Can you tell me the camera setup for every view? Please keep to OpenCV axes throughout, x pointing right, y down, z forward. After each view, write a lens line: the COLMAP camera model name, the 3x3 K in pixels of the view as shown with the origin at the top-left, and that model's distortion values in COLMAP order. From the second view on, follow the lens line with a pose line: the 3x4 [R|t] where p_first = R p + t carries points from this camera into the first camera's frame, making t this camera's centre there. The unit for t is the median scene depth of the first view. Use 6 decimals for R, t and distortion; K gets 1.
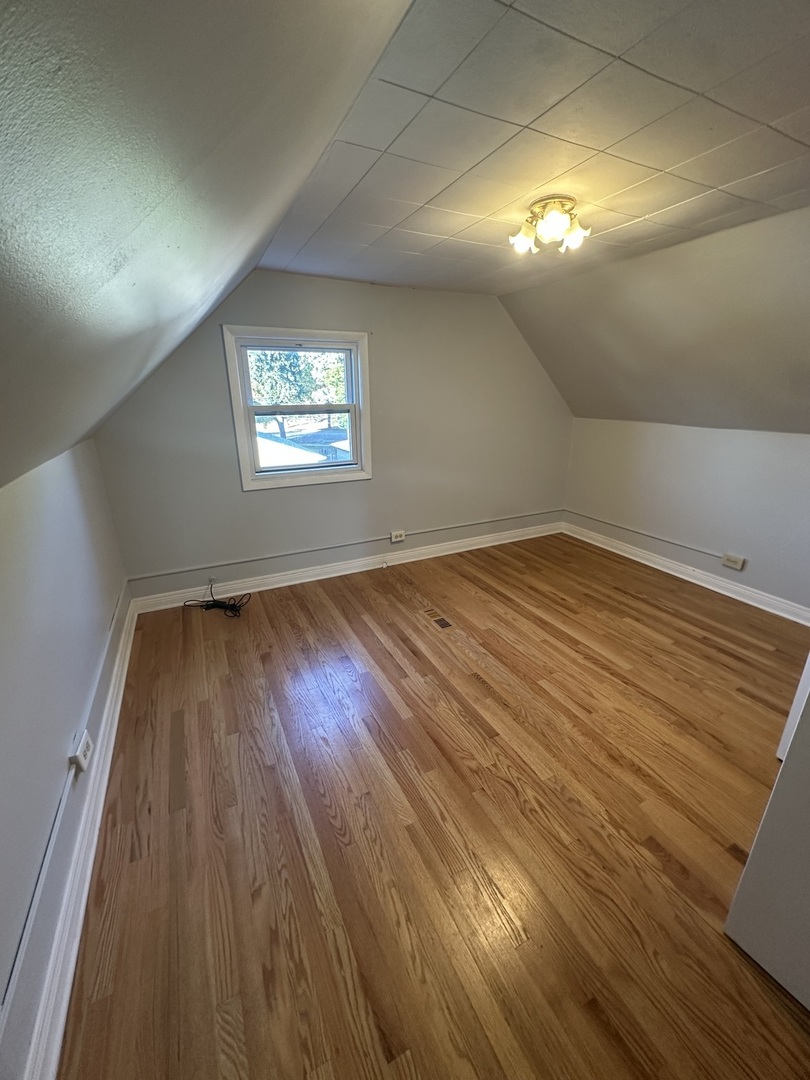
lens RADIAL K [[431.4, 0, 407.1], [0, 431.4, 543.2], [0, 0, 1]] dist [-0.003605, 0.000964]
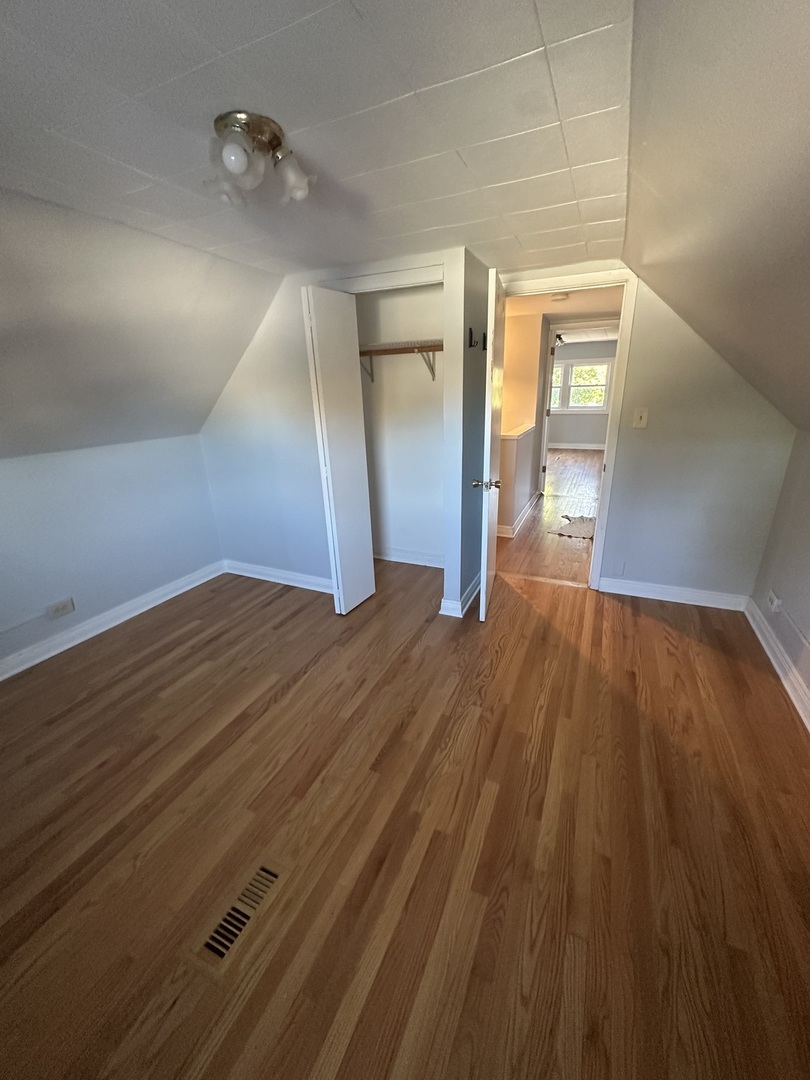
lens RADIAL K [[431.4, 0, 407.9], [0, 431.4, 538.6], [0, 0, 1]] dist [-0.003605, 0.000964]
pose [[-0.631330, -0.238081, 0.738065, -0.320887], [0.290918, 0.809503, 0.509973, -0.368045], [-0.718880, 0.536677, -0.441801, 0.989960]]
